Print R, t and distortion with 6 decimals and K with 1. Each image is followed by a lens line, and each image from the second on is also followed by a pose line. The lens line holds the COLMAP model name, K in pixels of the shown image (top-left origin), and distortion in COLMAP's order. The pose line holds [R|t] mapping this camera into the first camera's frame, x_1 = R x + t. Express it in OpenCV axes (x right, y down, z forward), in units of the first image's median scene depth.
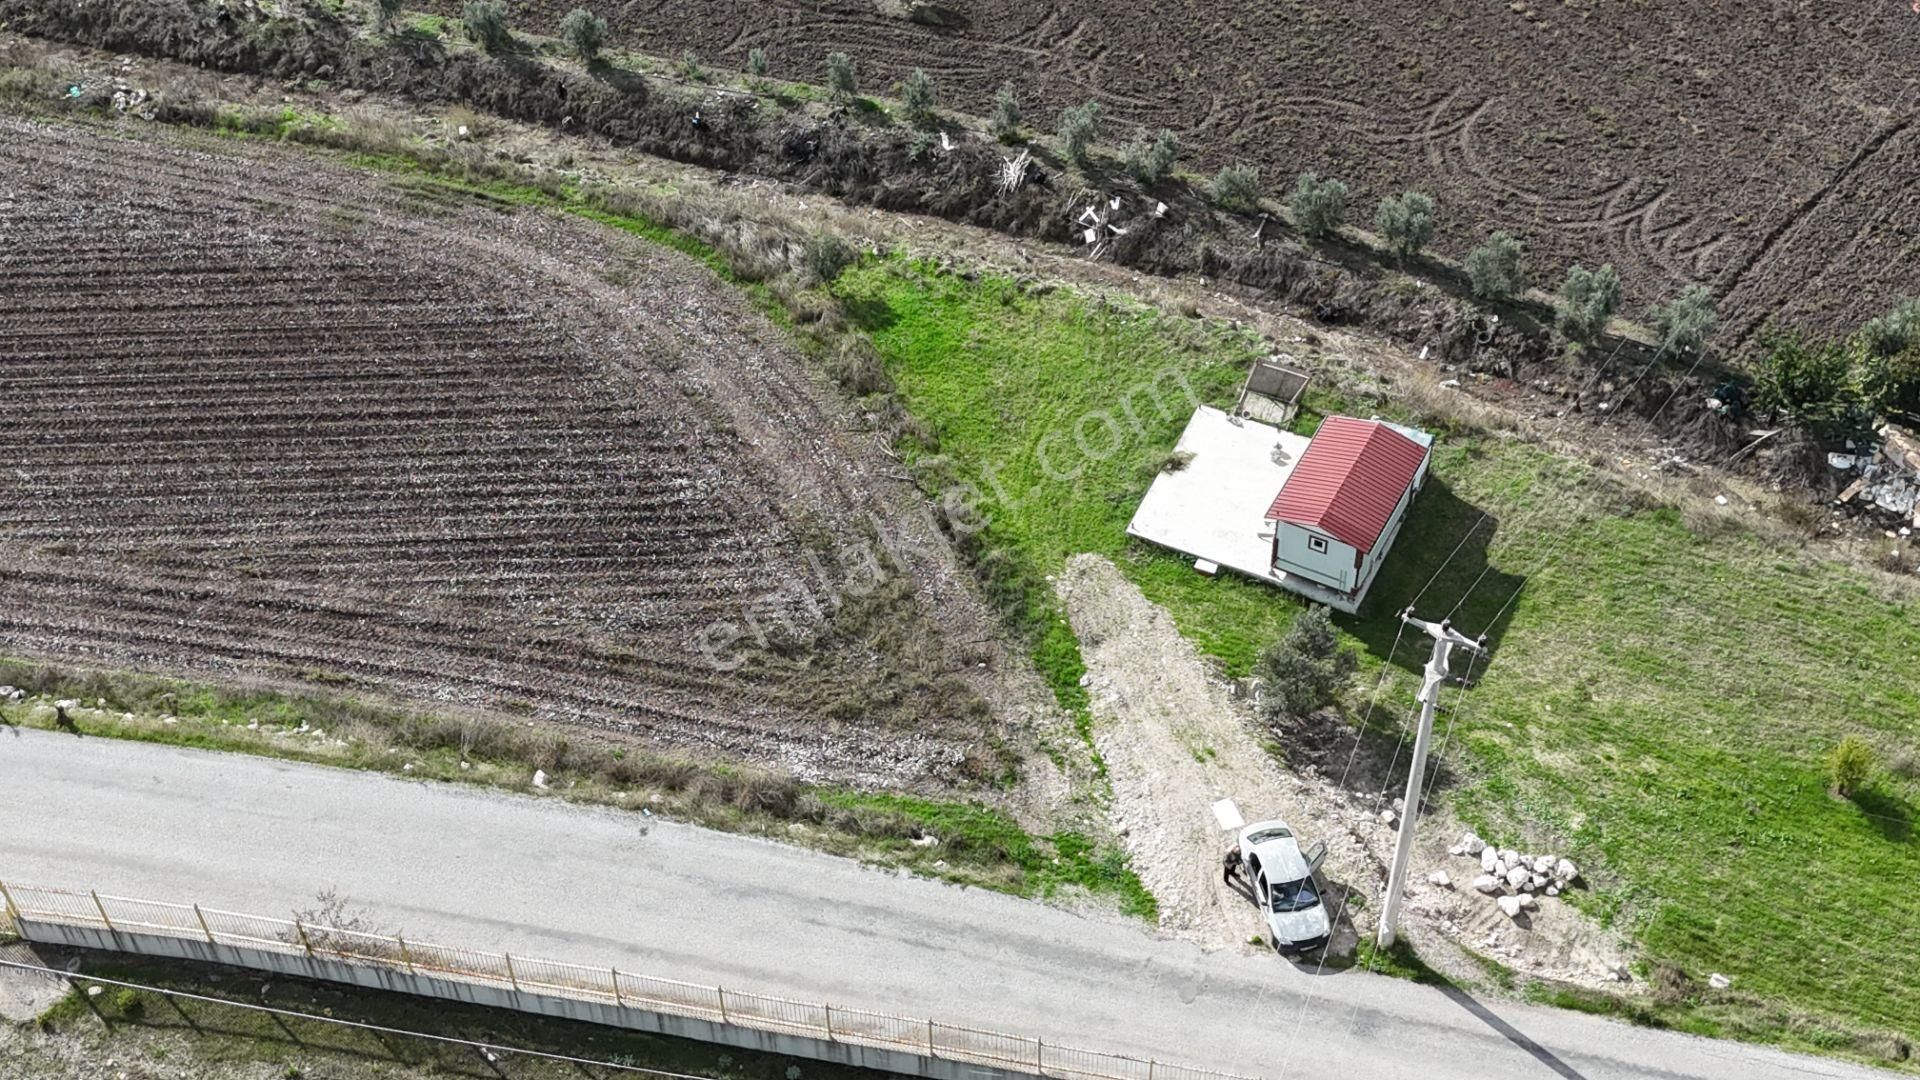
lens RADIAL K [[2300.9, 0, 973.7], [0, 2300.9, 538.6], [0, 0, 1]] dist [0.186331, -0.551351]
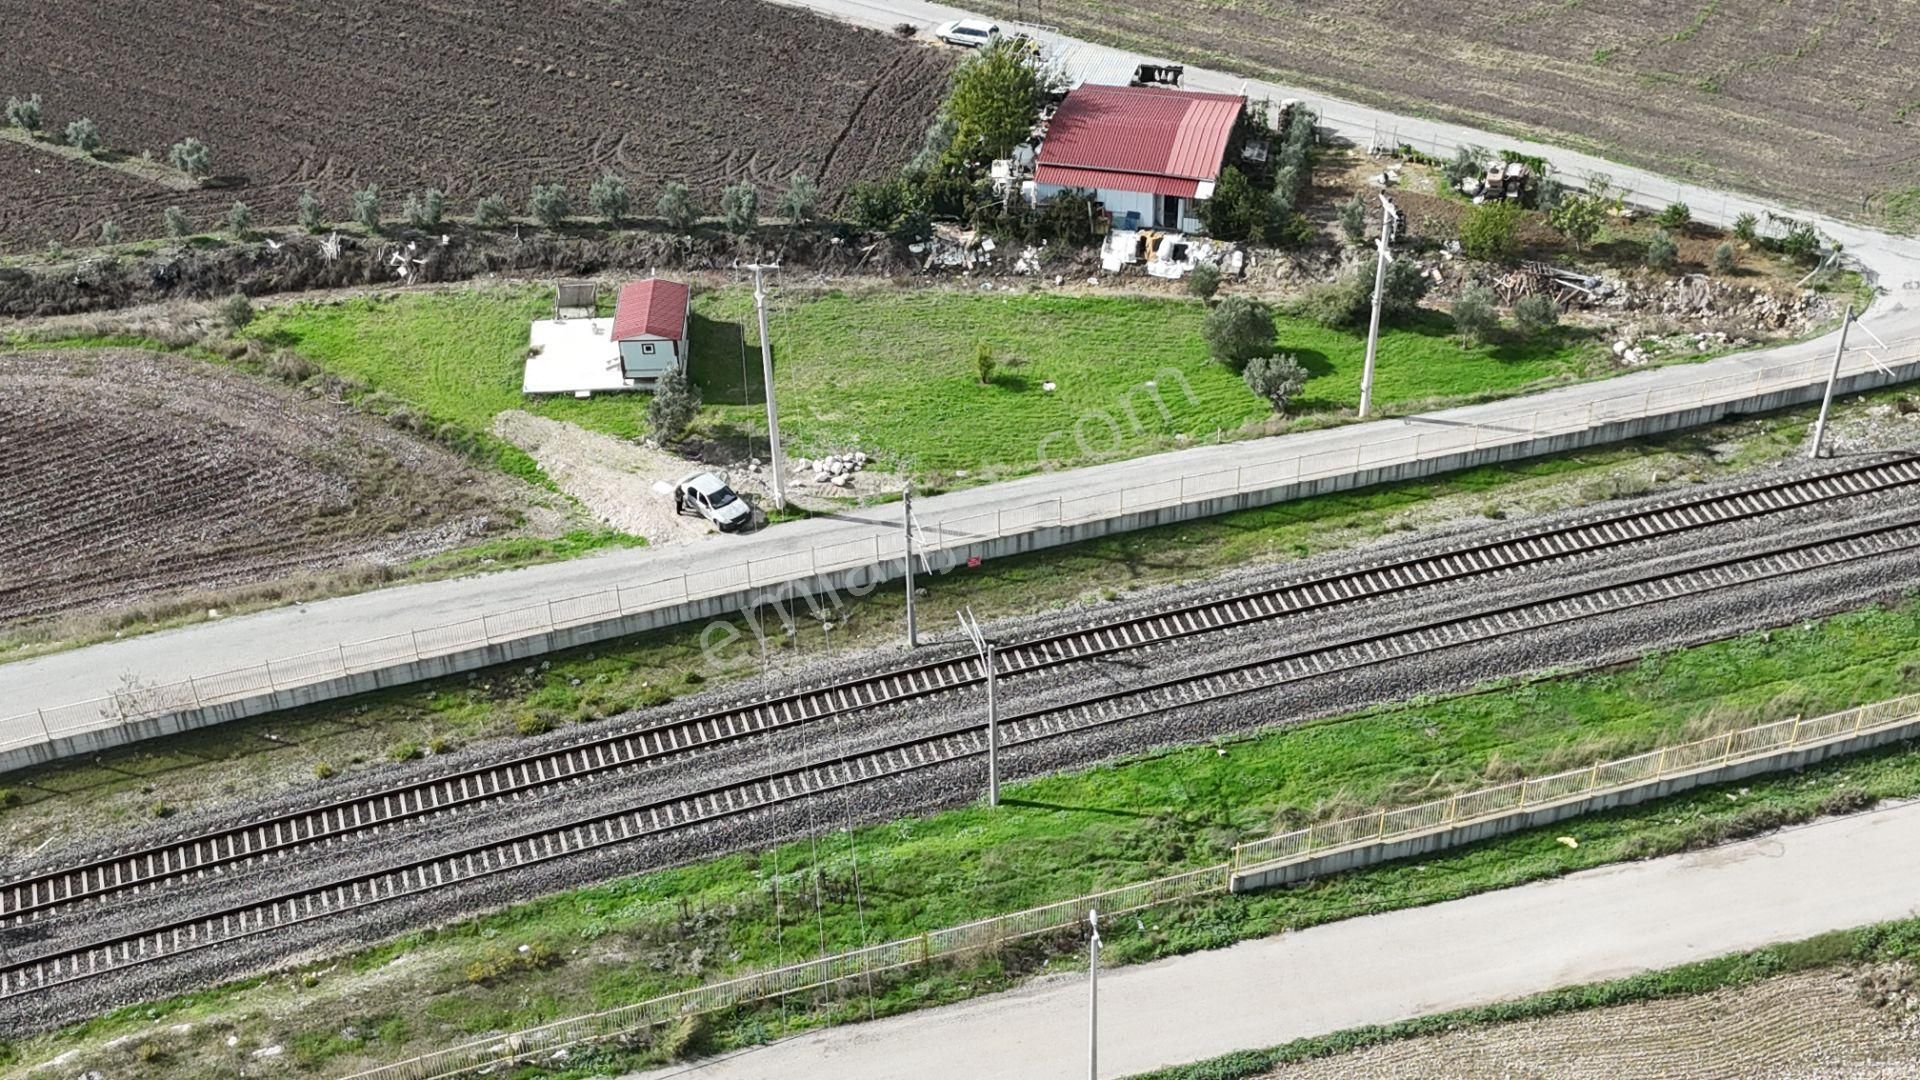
lens RADIAL K [[2300.9, 0, 973.7], [0, 2300.9, 538.6], [0, 0, 1]] dist [0.186331, -0.551351]
pose [[0.871286, -0.298605, 0.389482, -0.273577], [0.359210, 0.928759, -0.091511, 0.305554], [-0.334409, 0.219638, 0.916477, -0.433250]]
